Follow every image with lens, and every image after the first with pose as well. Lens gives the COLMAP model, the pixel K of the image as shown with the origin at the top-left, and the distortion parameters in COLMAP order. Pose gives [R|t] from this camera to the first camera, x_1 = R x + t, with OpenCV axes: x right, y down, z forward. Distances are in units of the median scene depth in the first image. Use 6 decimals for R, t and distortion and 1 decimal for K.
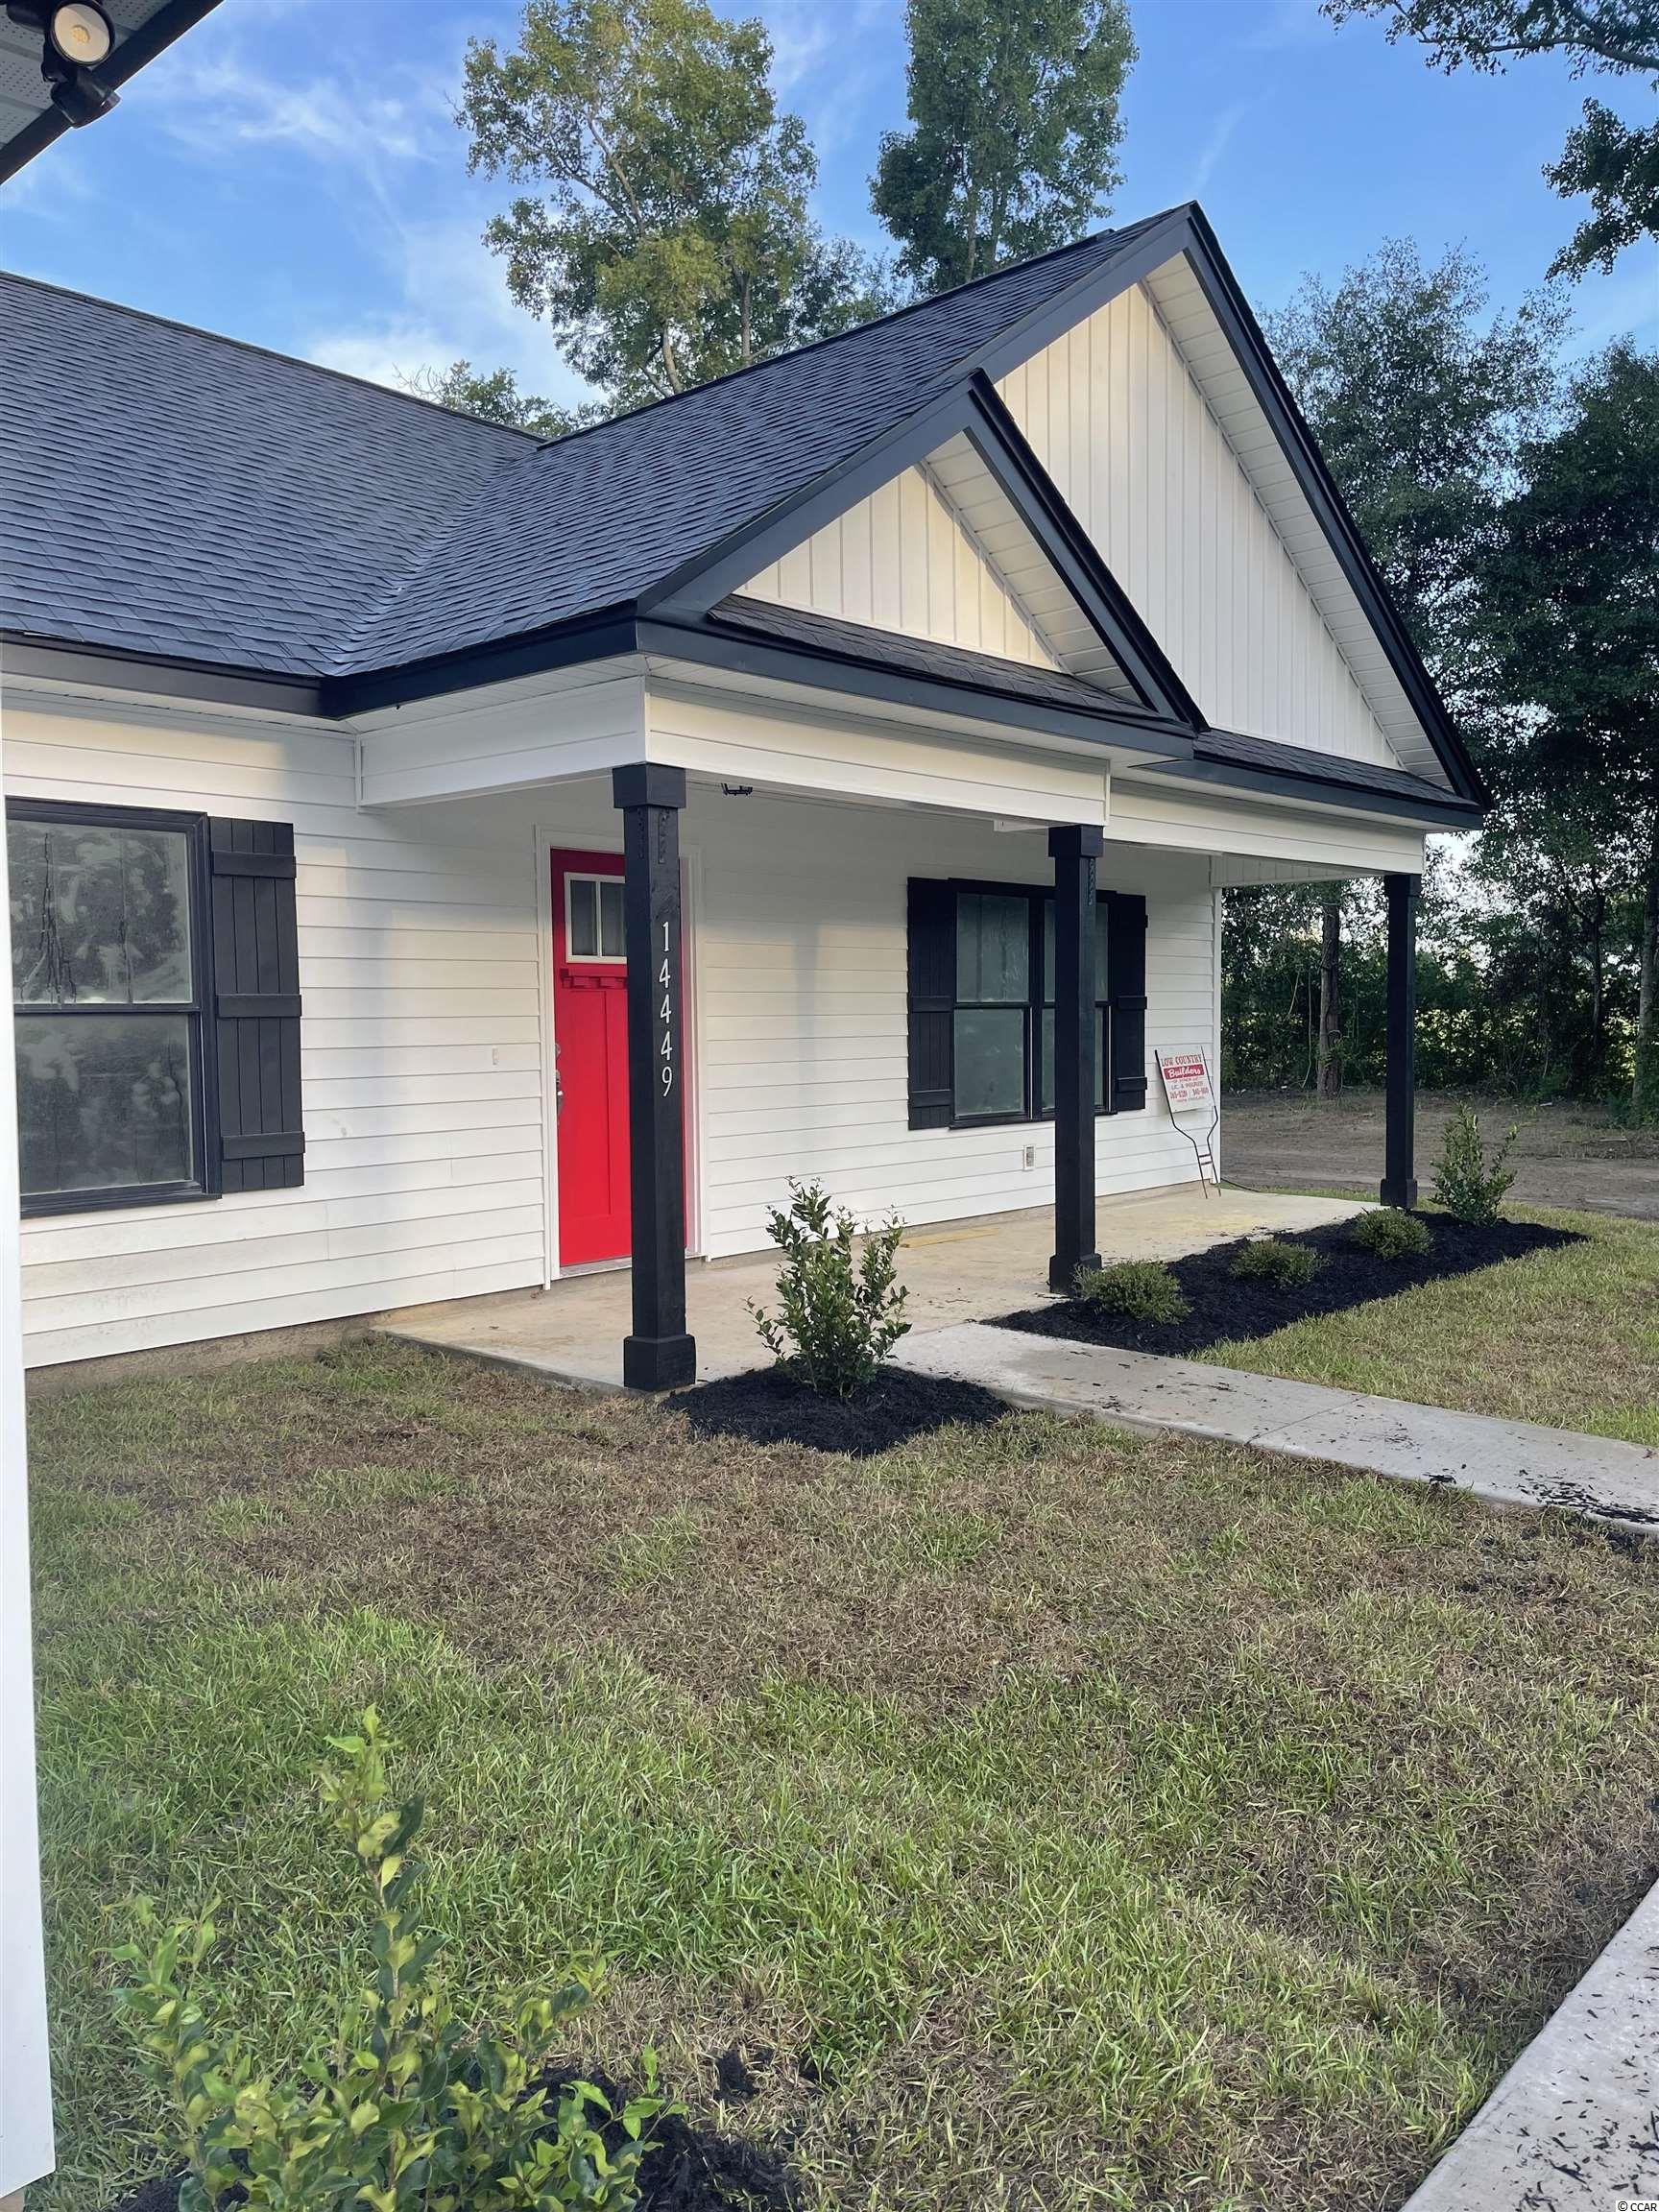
lens RADIAL K [[1657.5, 0, 833.0], [0, 1657.5, 1104.1], [0, 0, 1]] dist [0.041066, -0.045286]
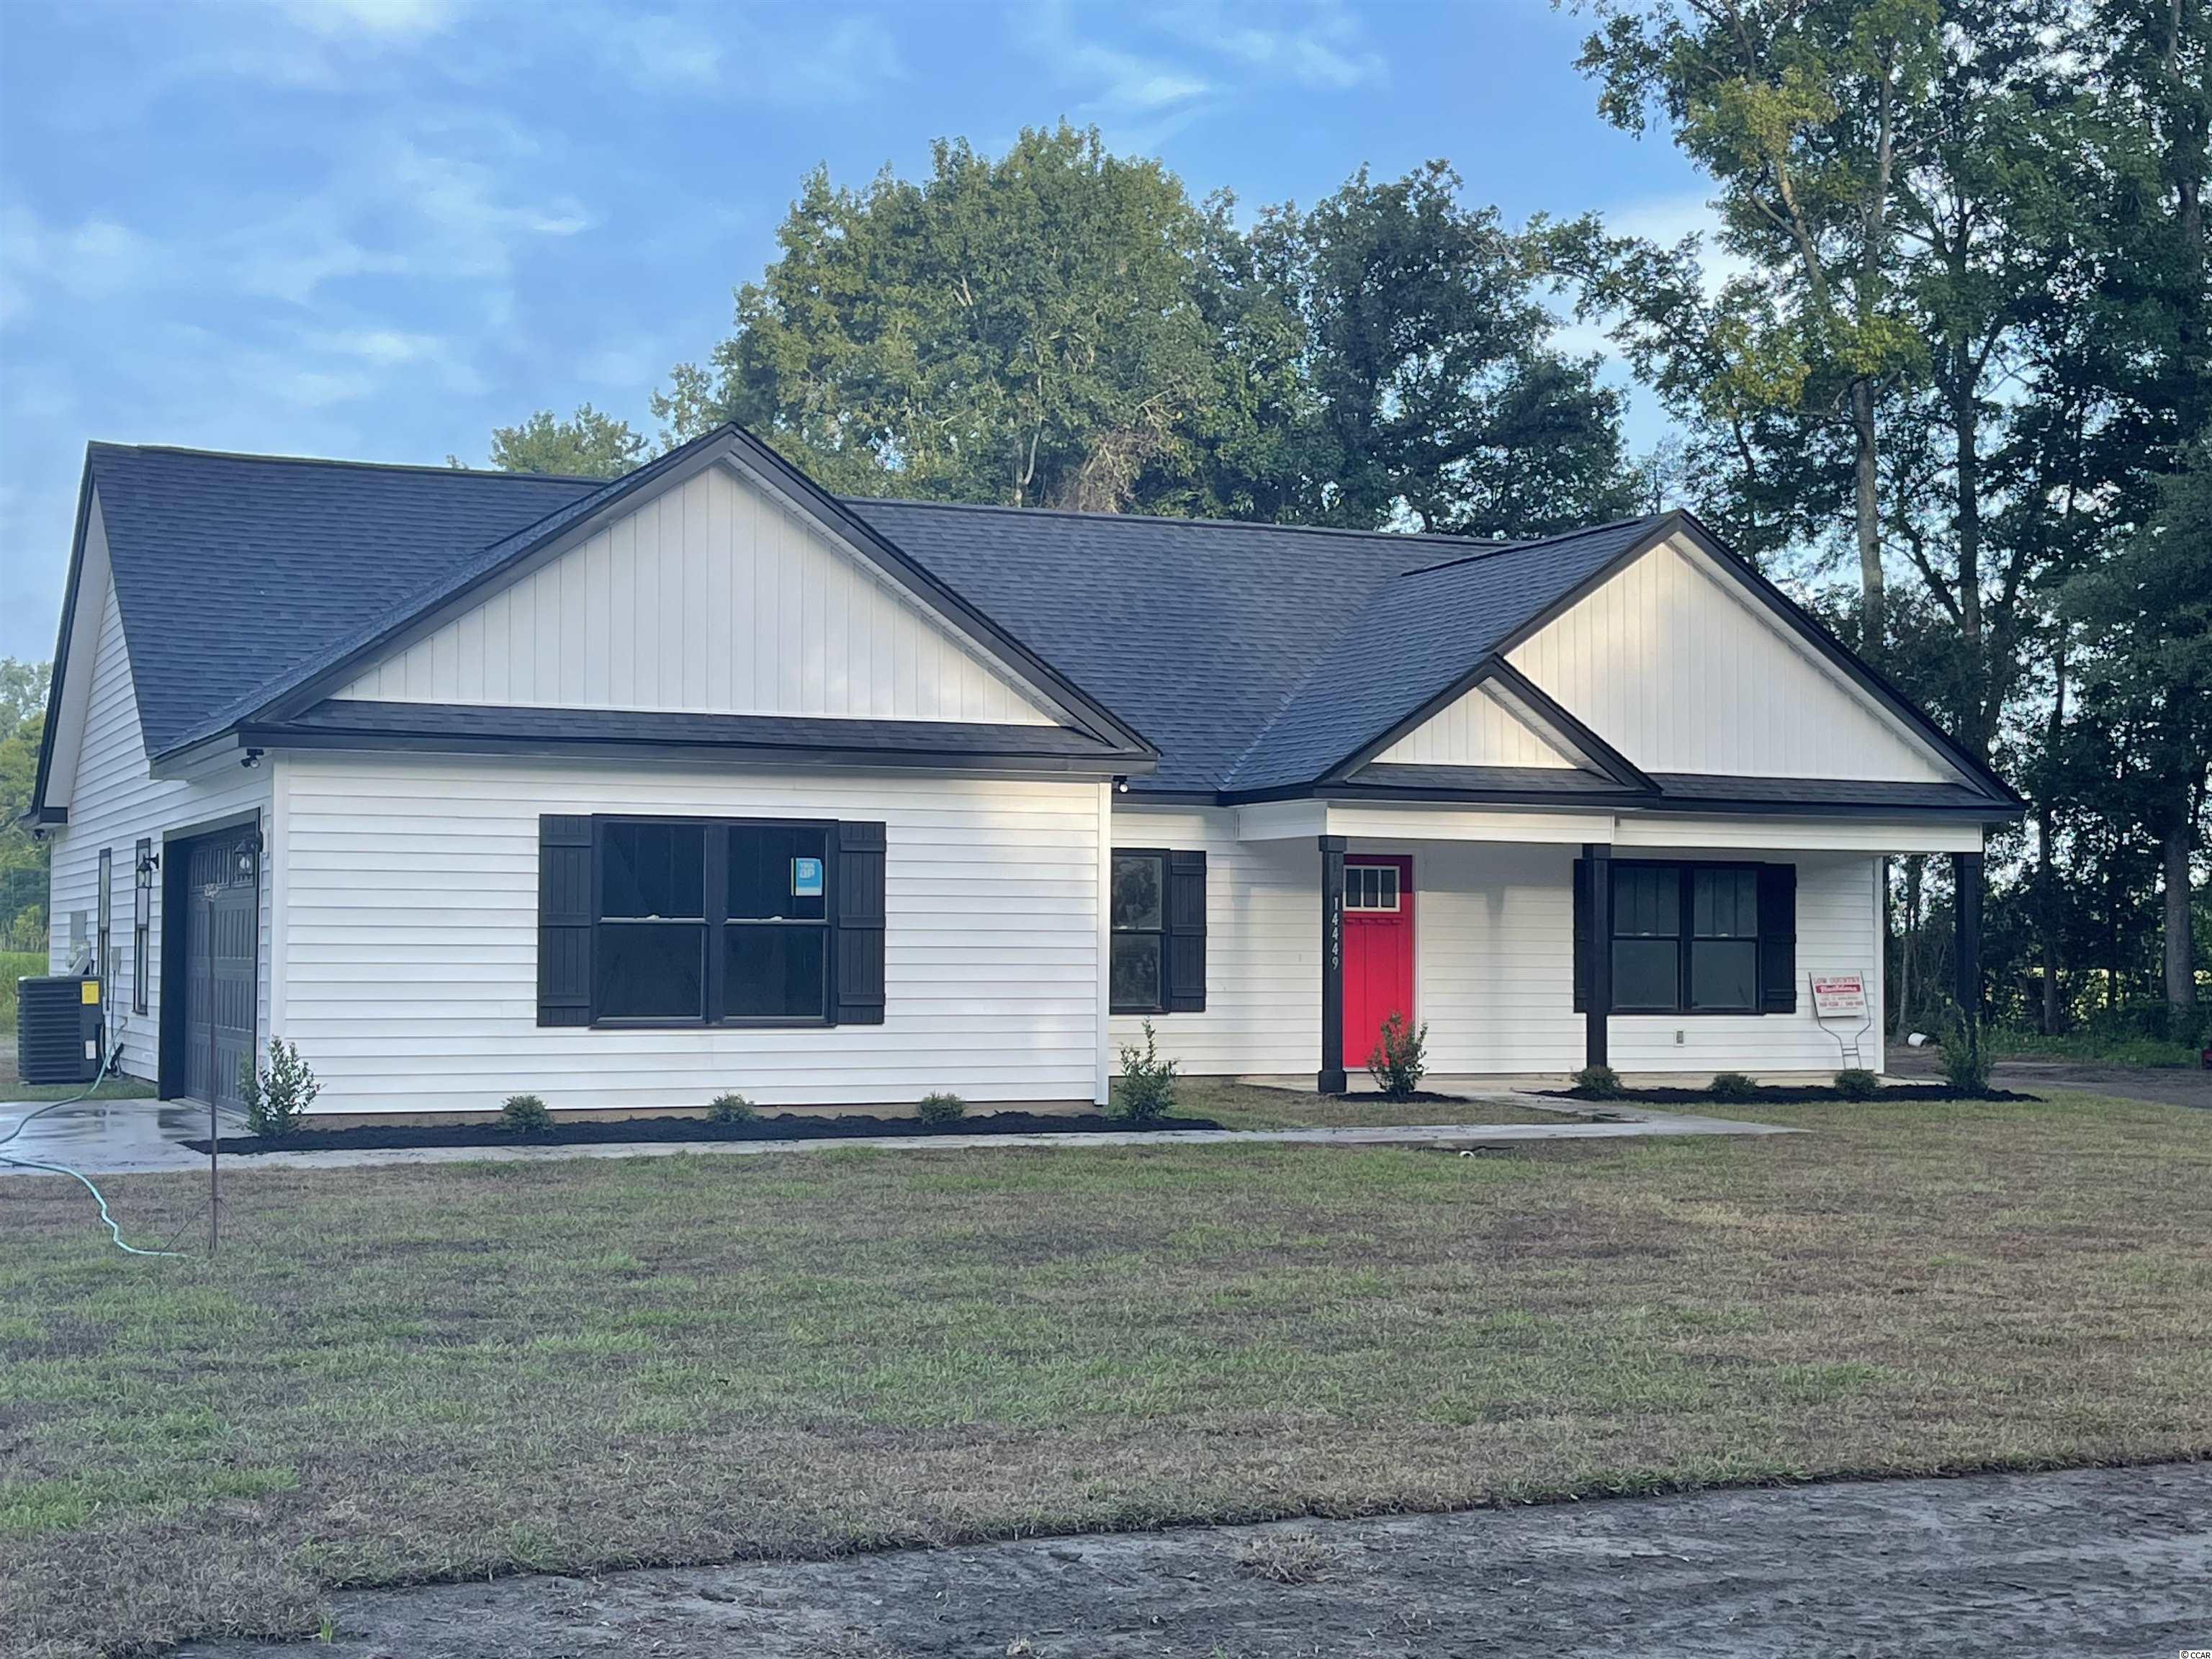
lens RADIAL K [[3169.0, 0, 1106.2], [0, 3169.0, 828.5], [0, 0, 1]] dist [0.020721, 0.000000]
pose [[0.909884, 0.001256, -0.414860, 1.262066], [-0.040573, 0.995471, -0.085971, 0.167380], [0.412873, 0.095056, 0.905815, -2.790498]]
